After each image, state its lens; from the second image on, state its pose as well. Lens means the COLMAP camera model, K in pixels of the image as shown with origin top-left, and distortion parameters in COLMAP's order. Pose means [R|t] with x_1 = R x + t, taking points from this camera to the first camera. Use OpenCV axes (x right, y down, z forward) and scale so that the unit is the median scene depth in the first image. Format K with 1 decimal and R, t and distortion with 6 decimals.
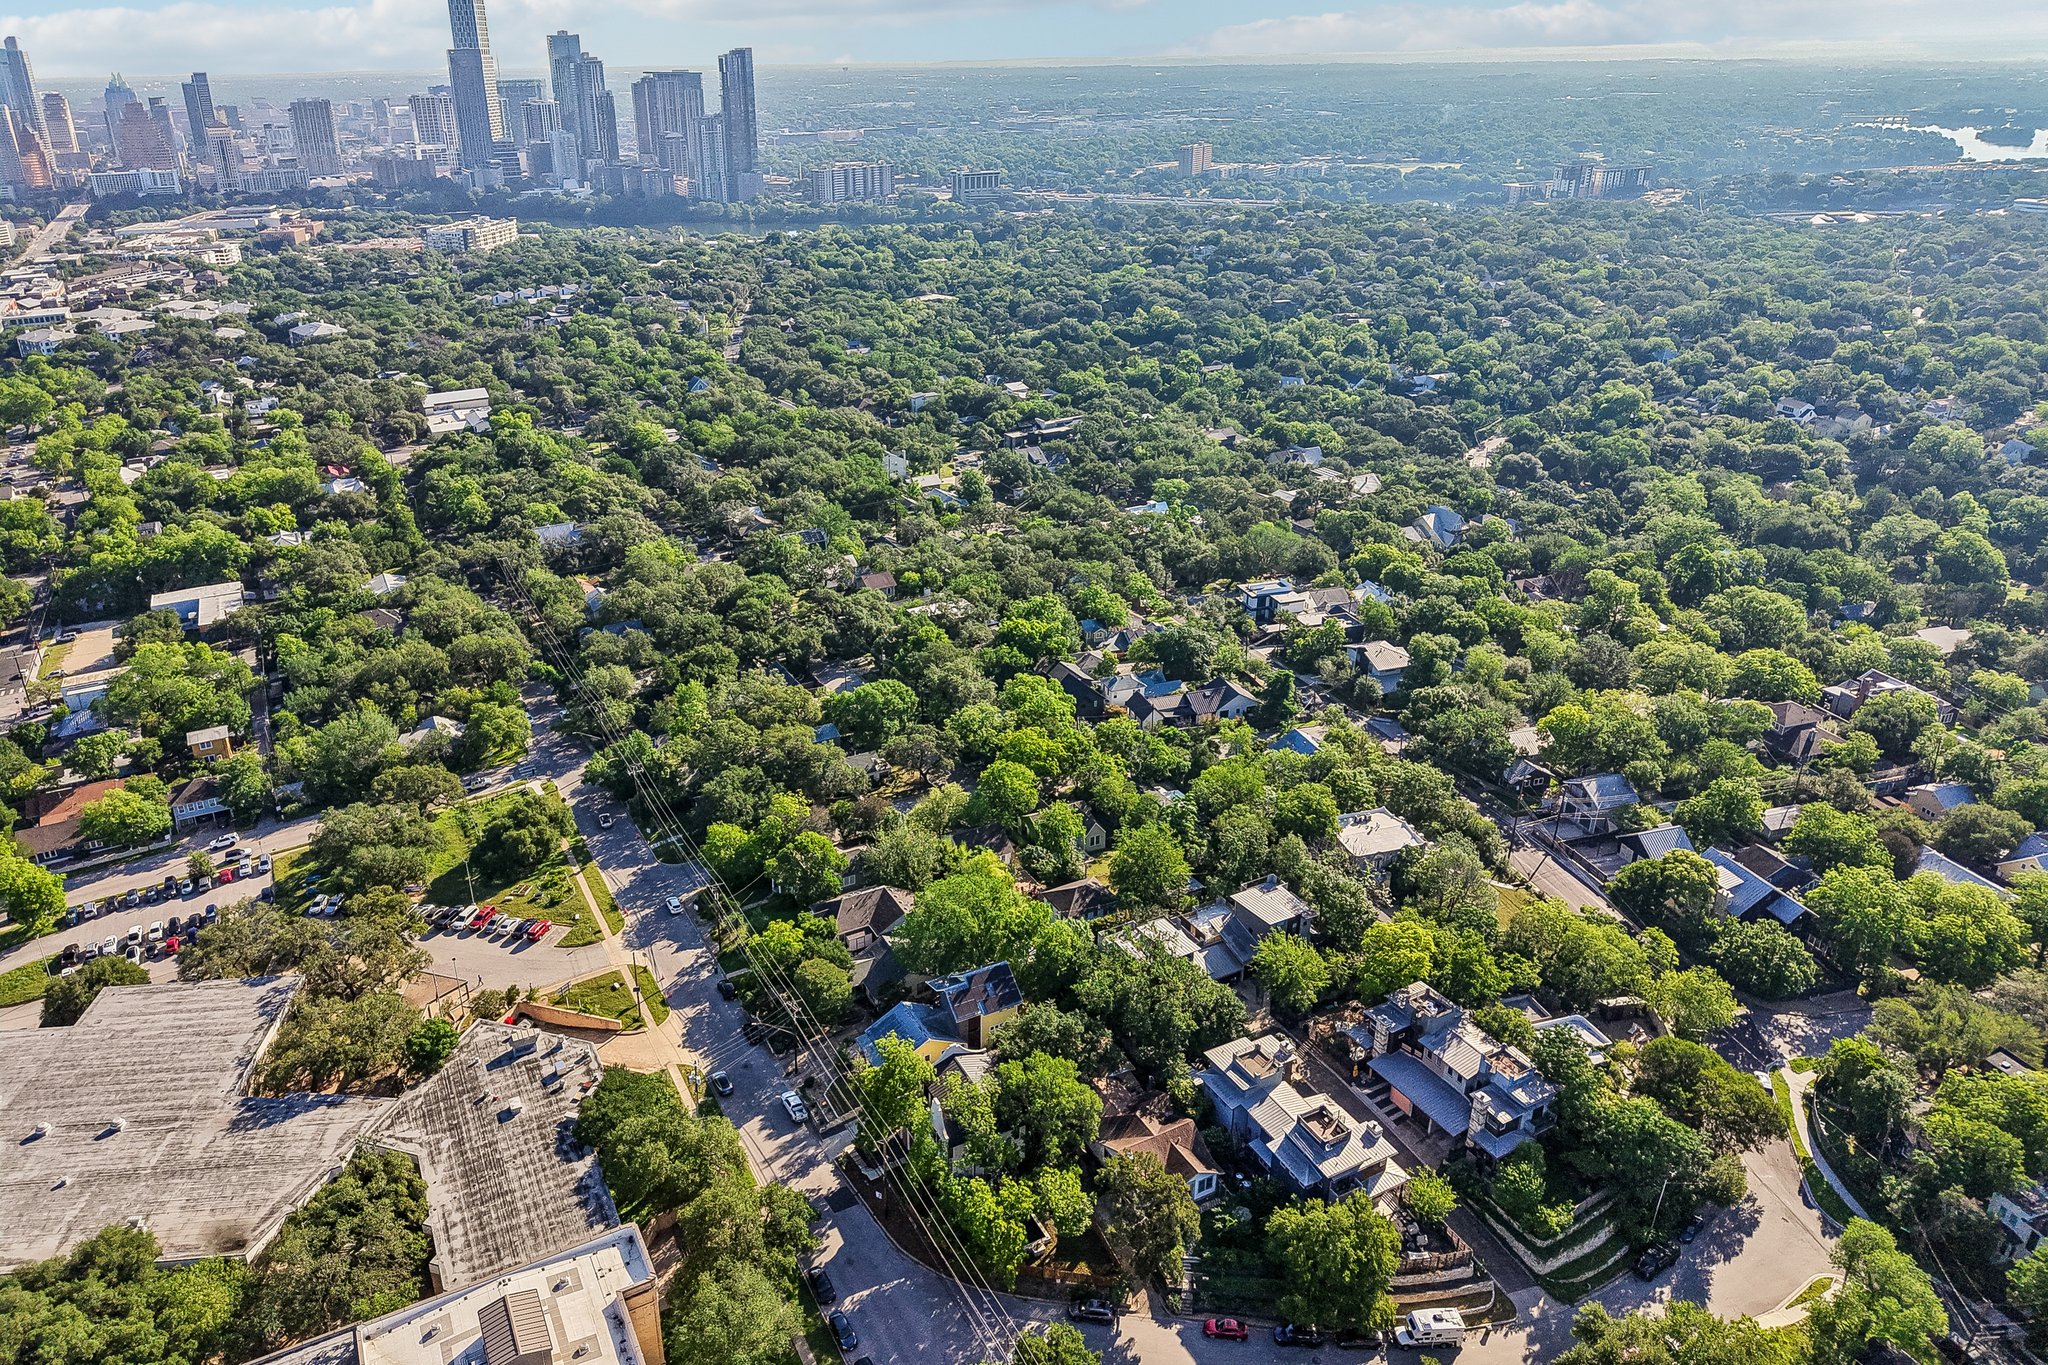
lens RADIAL K [[1349.3, 0, 1020.1], [0, 1349.3, 676.5], [0, 0, 1]] dist [0.019950, -0.025444]
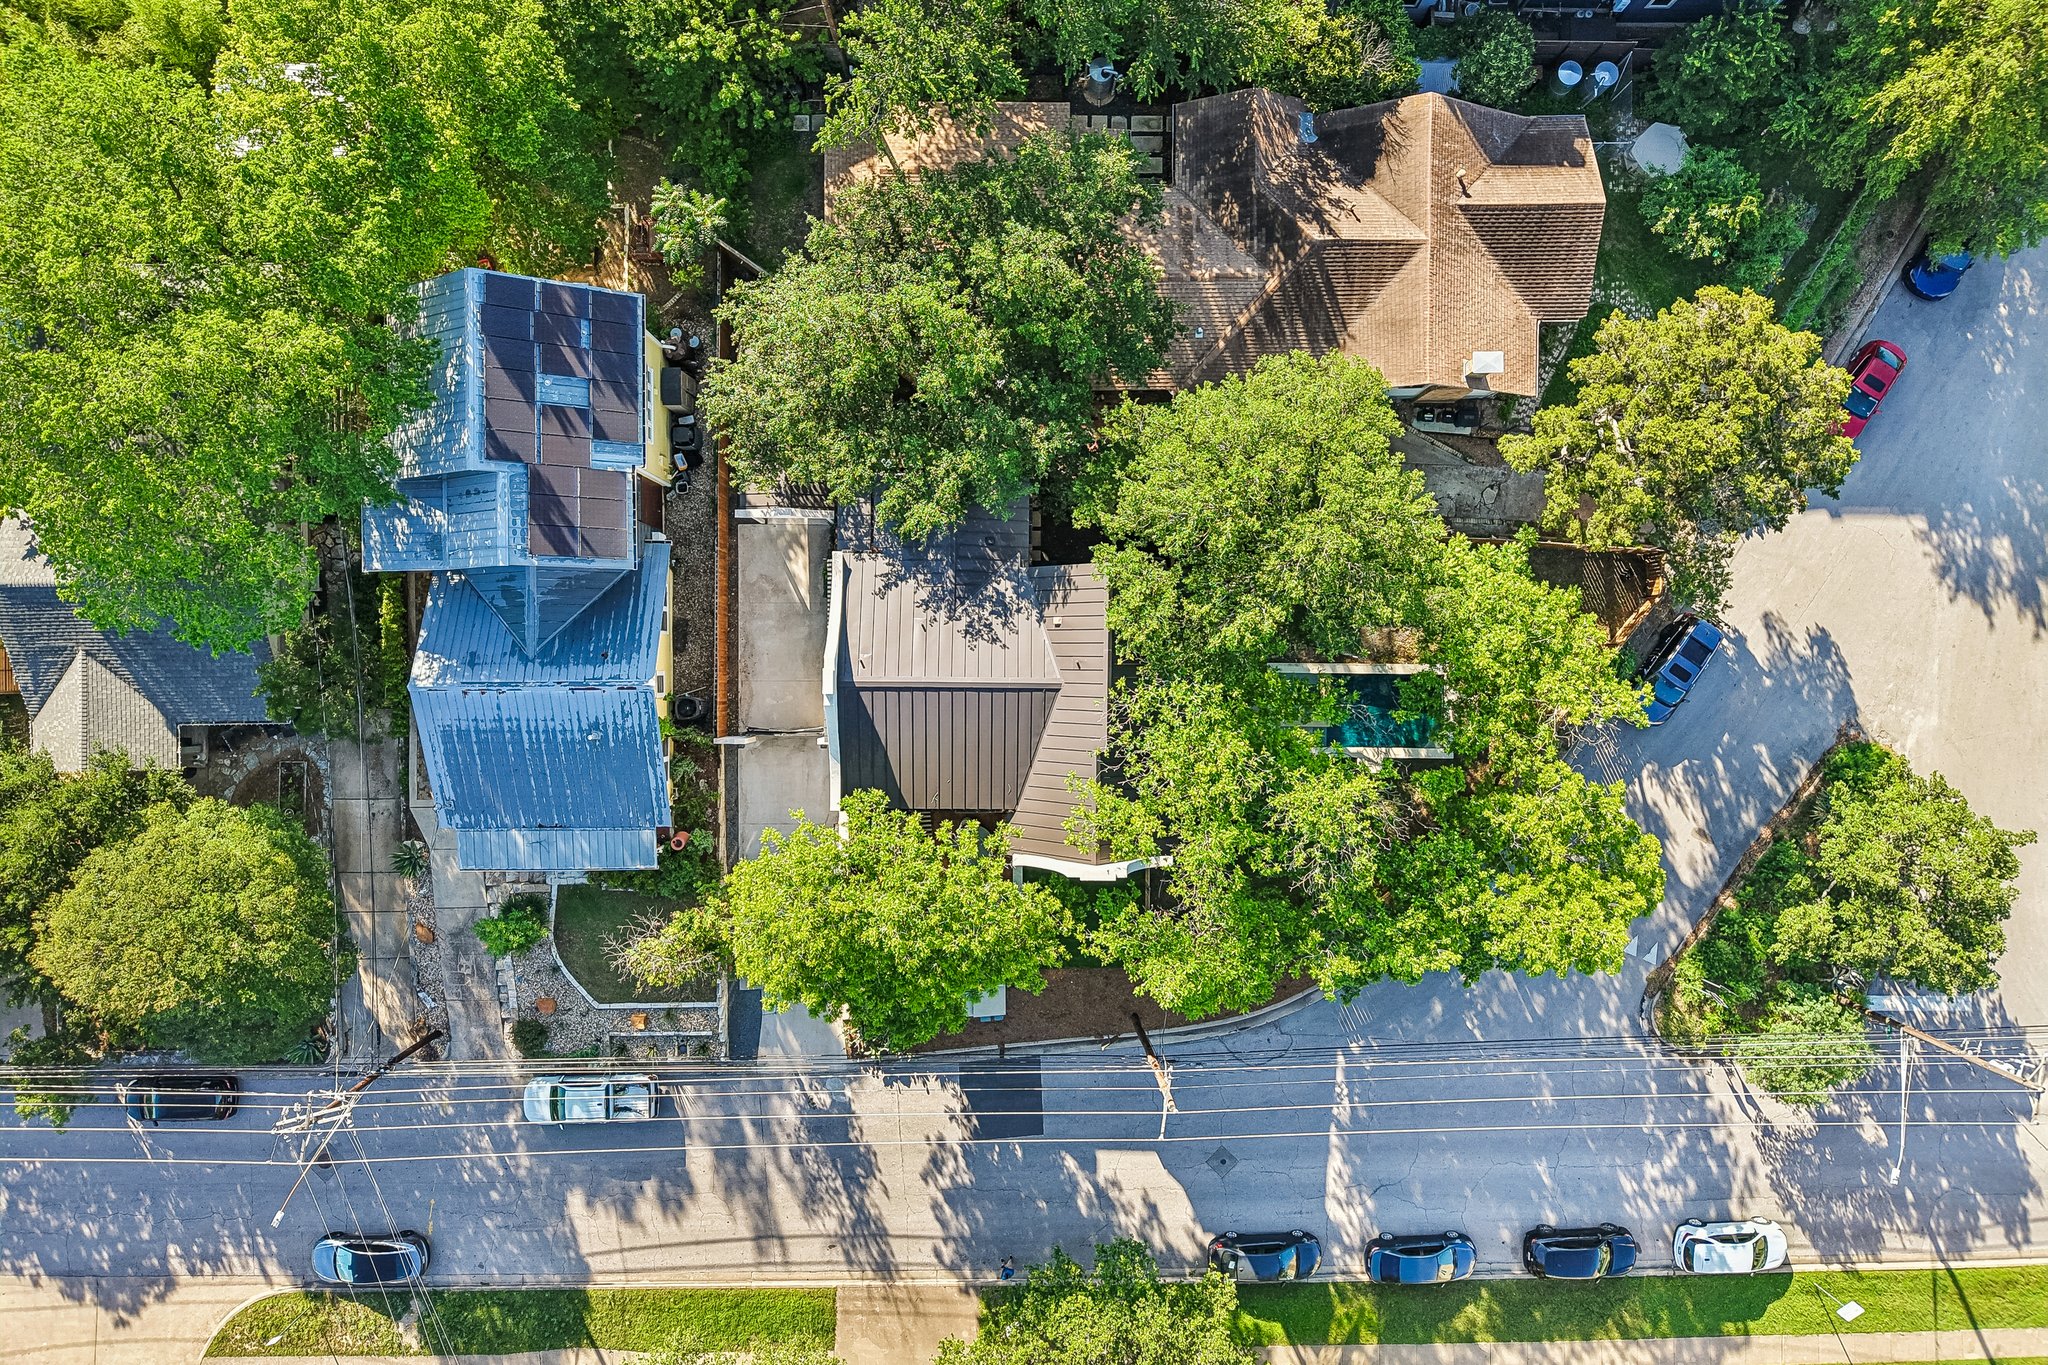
lens RADIAL K [[1349.3, 0, 1020.1], [0, 1349.3, 676.5], [0, 0, 1]] dist [0.019950, -0.025444]
pose [[0.467409, -0.884002, 0.008323, -0.017843], [0.354296, 0.195940, 0.914375, 0.021967], [-0.809940, -0.424439, 0.404783, 0.458848]]
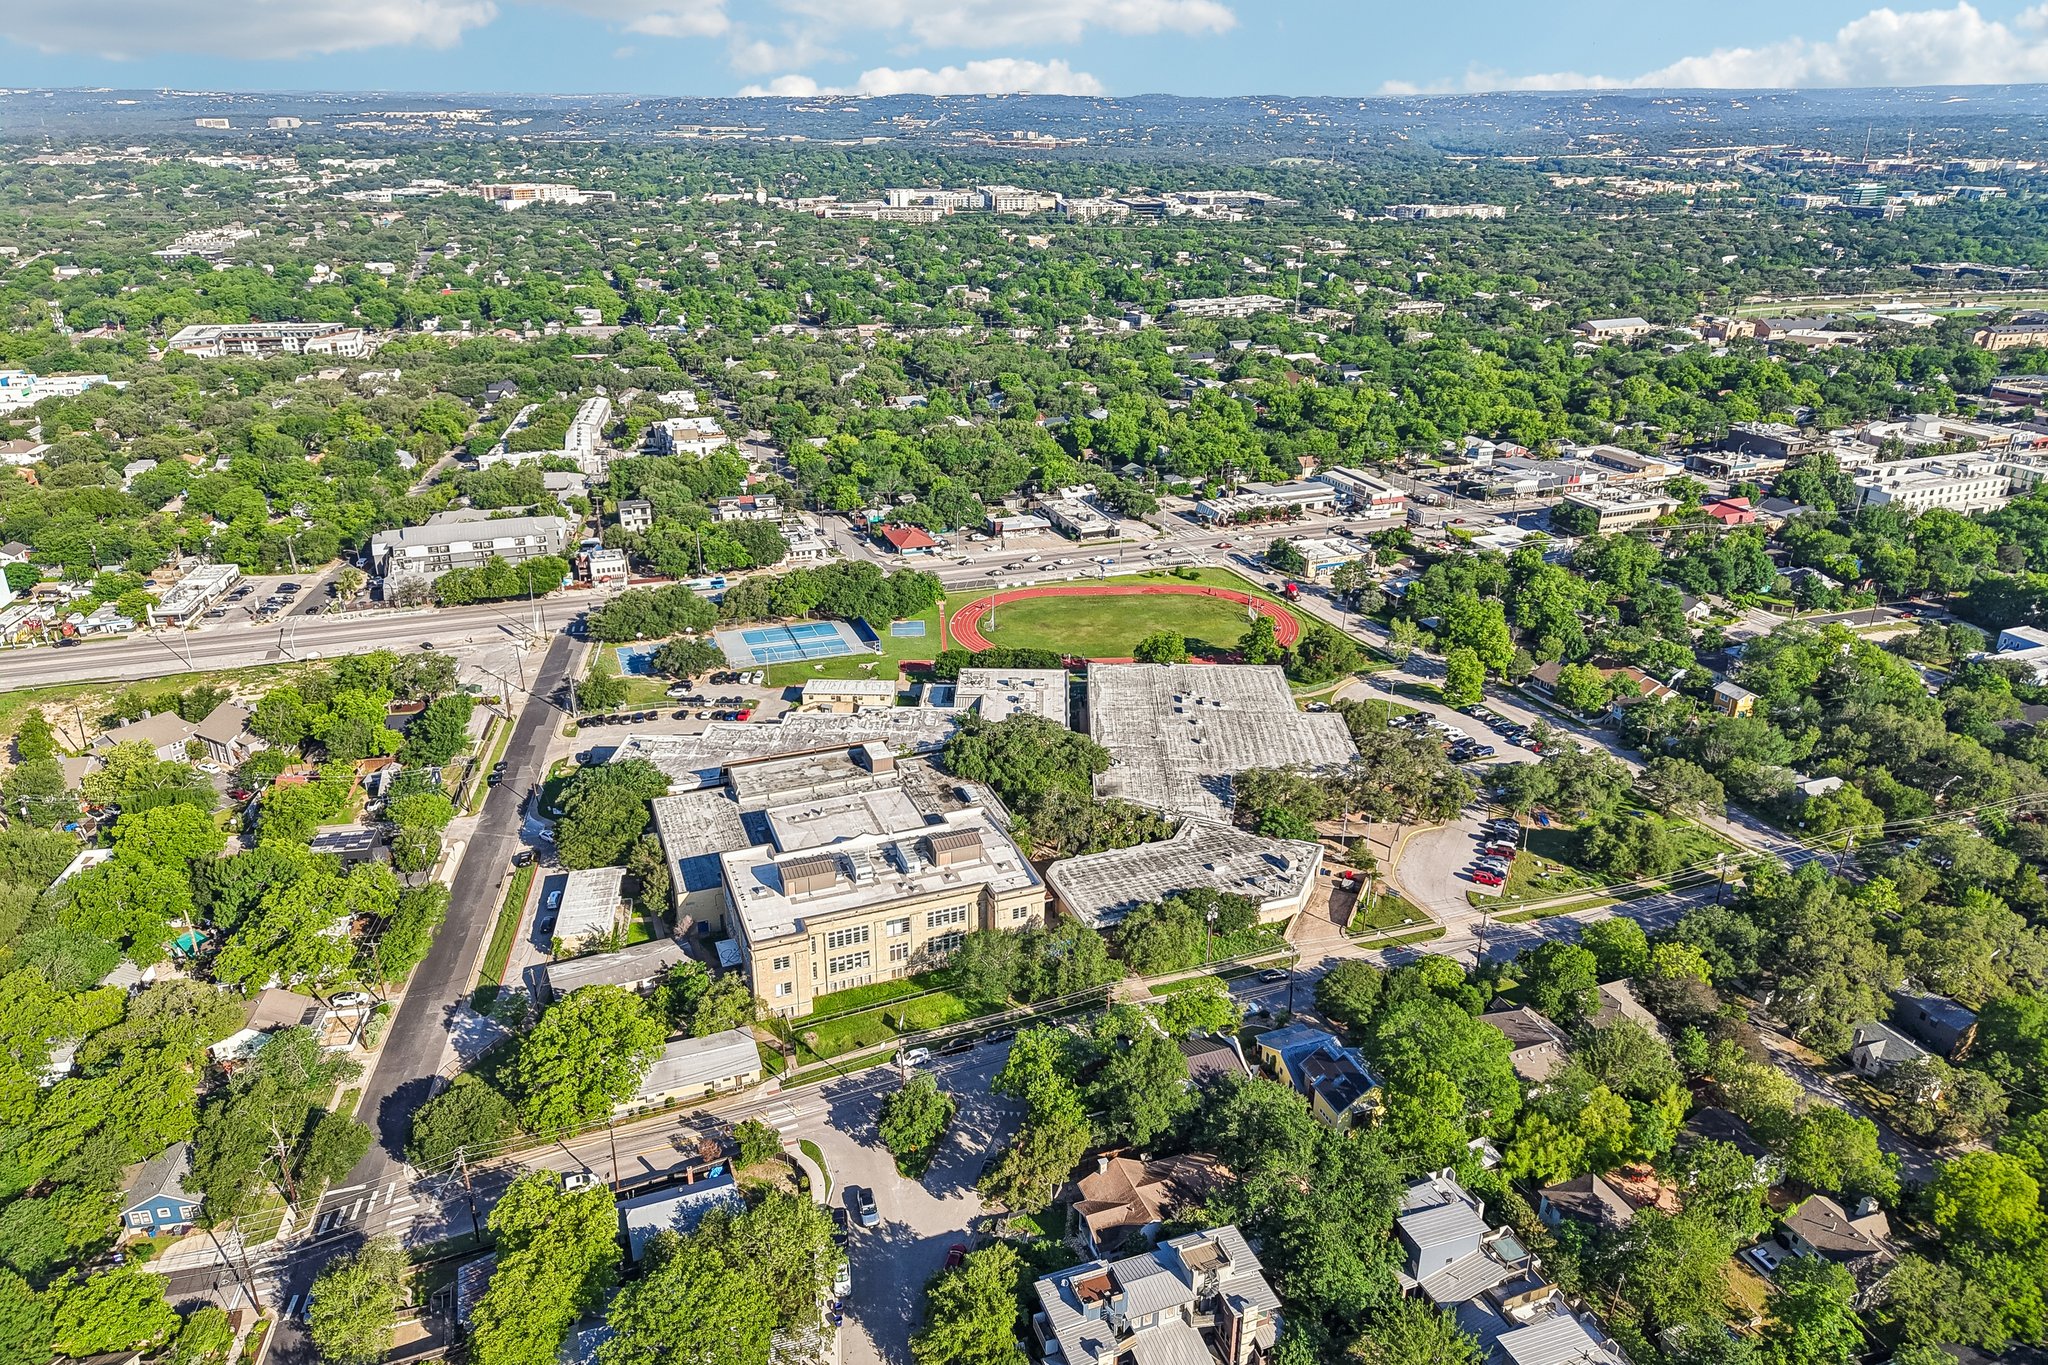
lens RADIAL K [[1426.5, 0, 1059.7], [0, 1426.5, 692.7], [0, 0, 1]] dist [0.048430, -0.047229]
pose [[-0.128000, 0.400514, -0.907306, 0.466633], [-0.409107, 0.812050, 0.416181, -0.189760], [0.903464, 0.424456, 0.059911, 0.372625]]
